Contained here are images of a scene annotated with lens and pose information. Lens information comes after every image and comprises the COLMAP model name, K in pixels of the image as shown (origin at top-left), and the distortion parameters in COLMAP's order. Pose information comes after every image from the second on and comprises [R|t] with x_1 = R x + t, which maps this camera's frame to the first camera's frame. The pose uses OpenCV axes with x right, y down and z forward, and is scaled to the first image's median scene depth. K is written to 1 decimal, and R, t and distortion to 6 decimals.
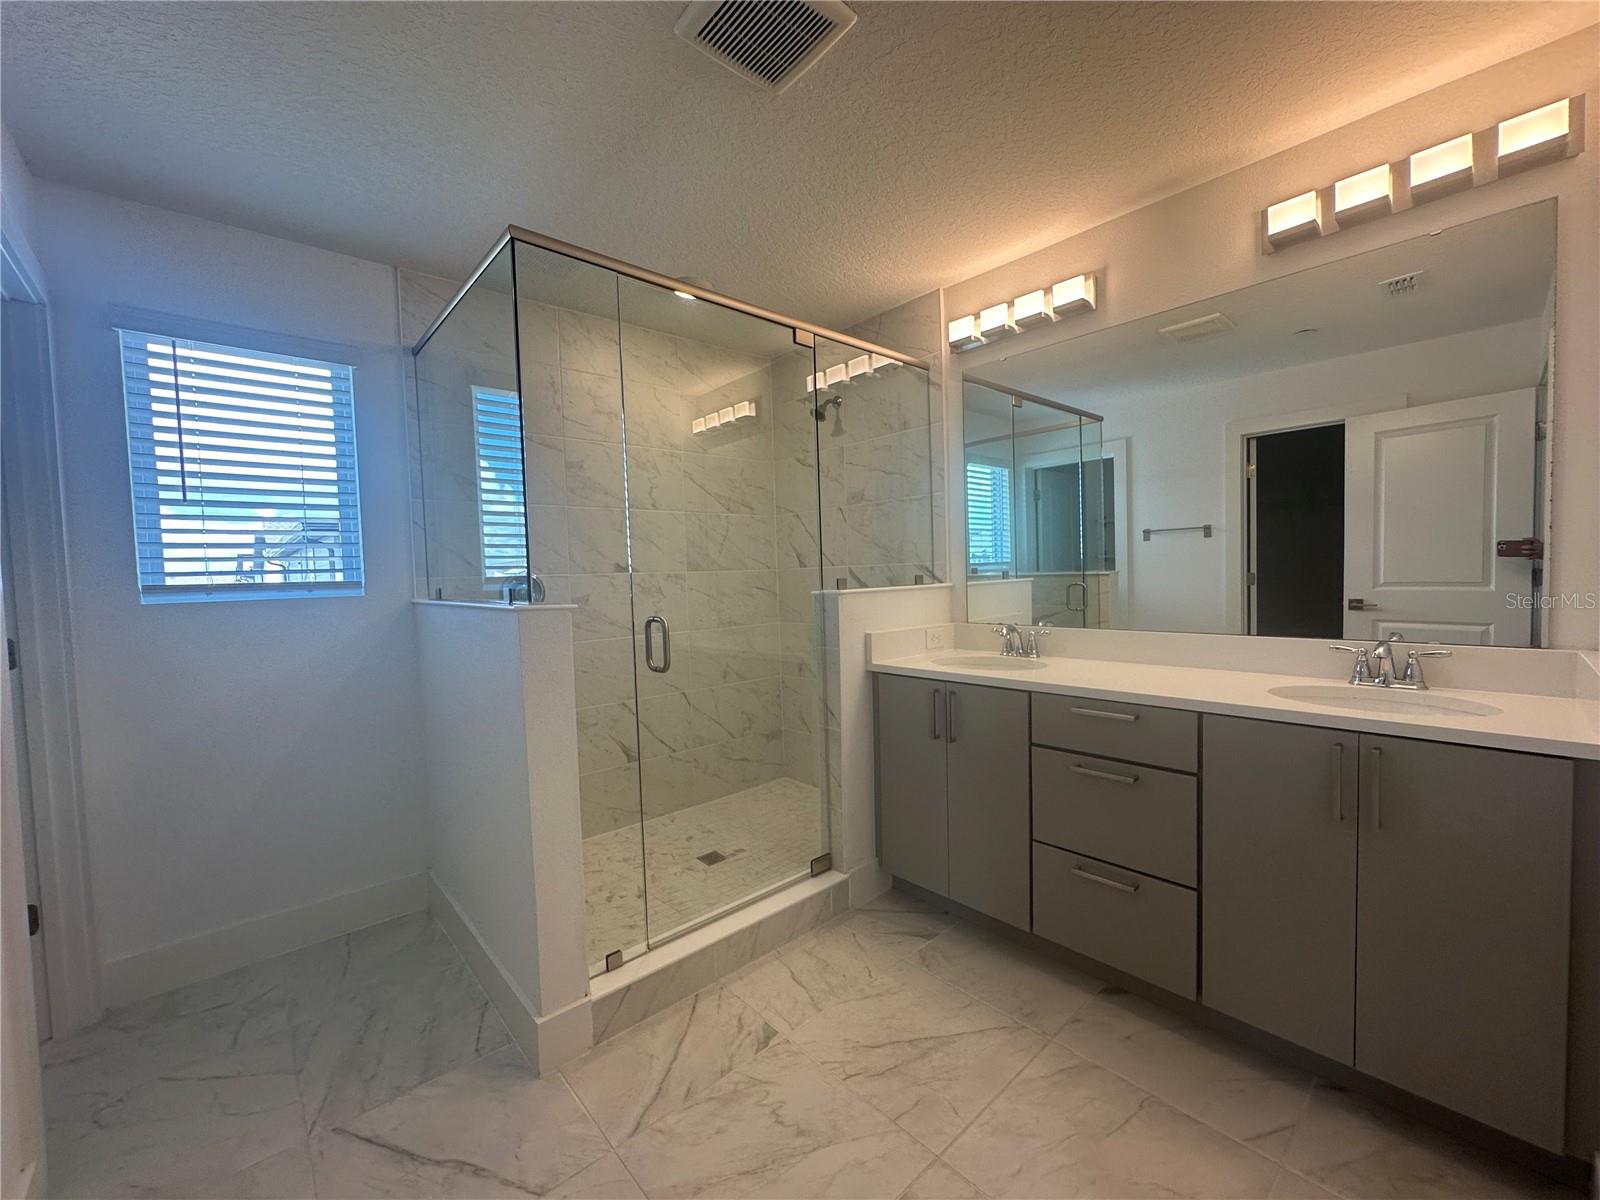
lens RADIAL K [[639.4, 0, 793.4], [0, 639.4, 600.7], [0, 0, 1]] dist [-0.004293, 0.000851]
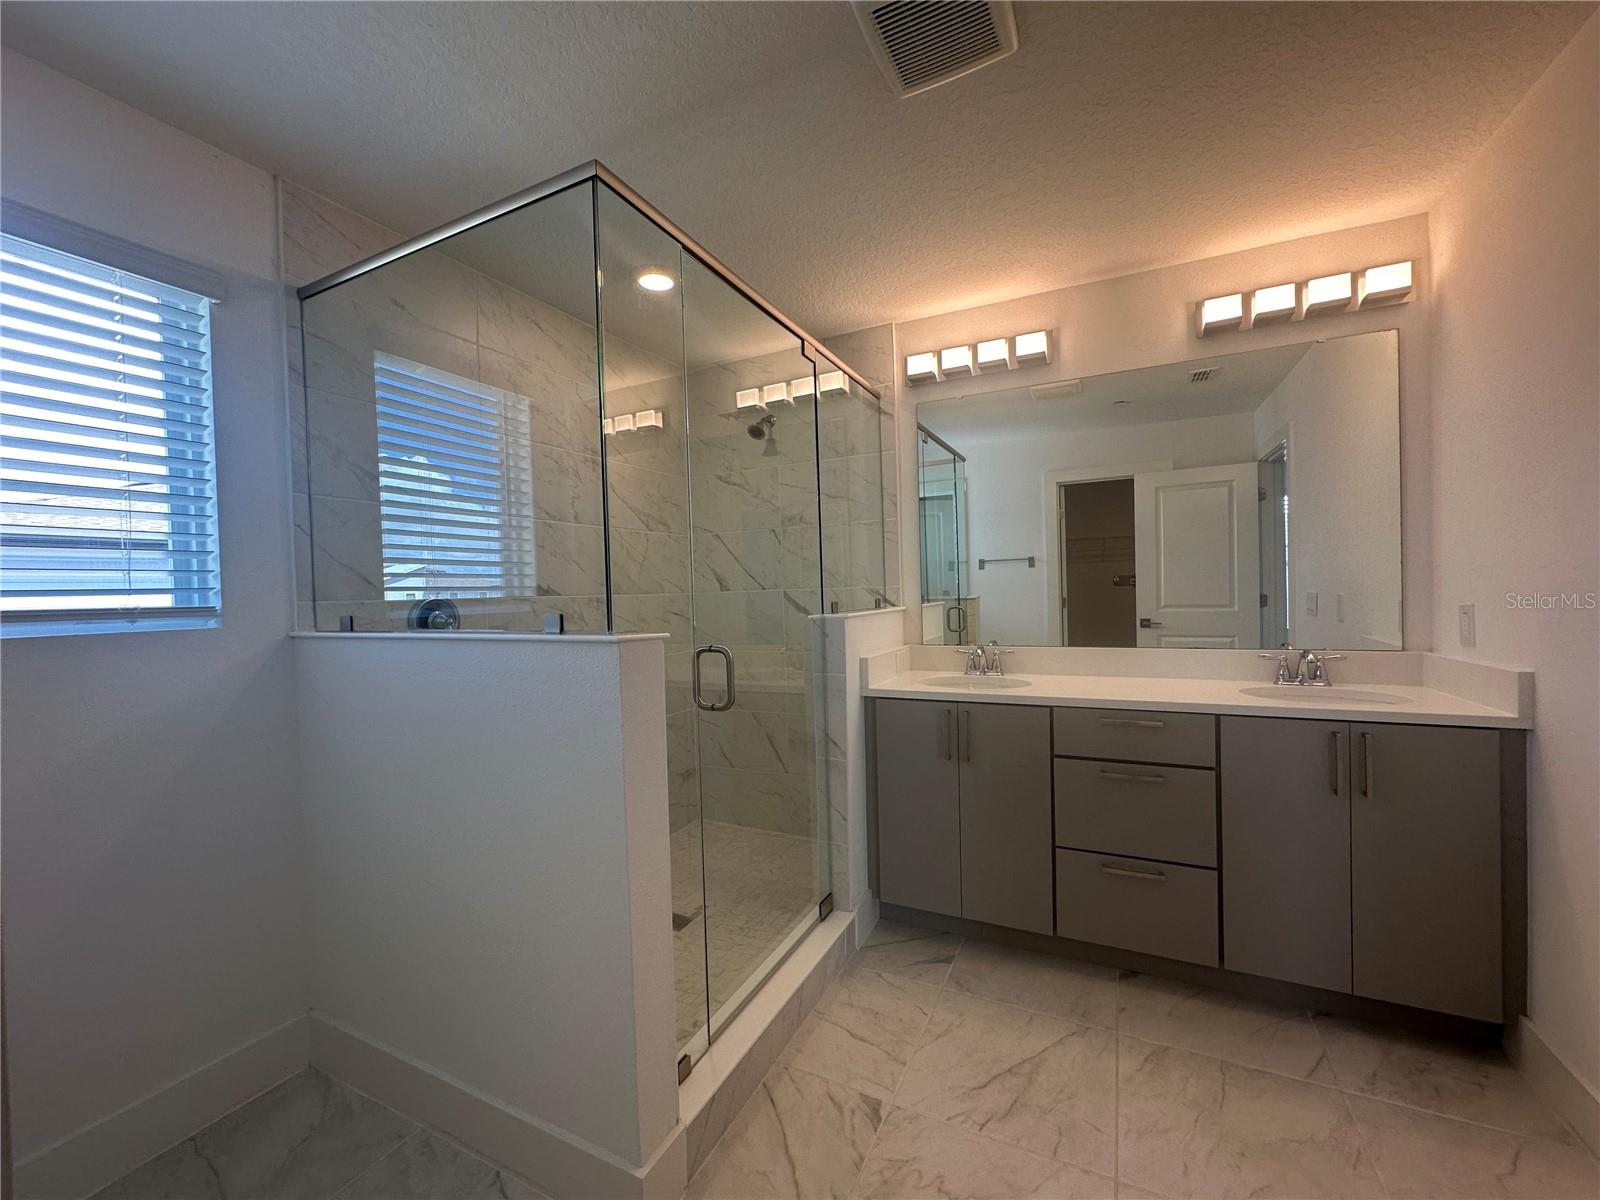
lens RADIAL K [[639.4, 0, 796.8], [0, 639.4, 601.5], [0, 0, 1]] dist [-0.004293, 0.000851]
pose [[0.929923, -0.001614, 0.367751, -0.345611], [0.015766, 0.999246, -0.035481, -0.002149], [-0.367416, 0.038793, 0.929247, 0.127774]]
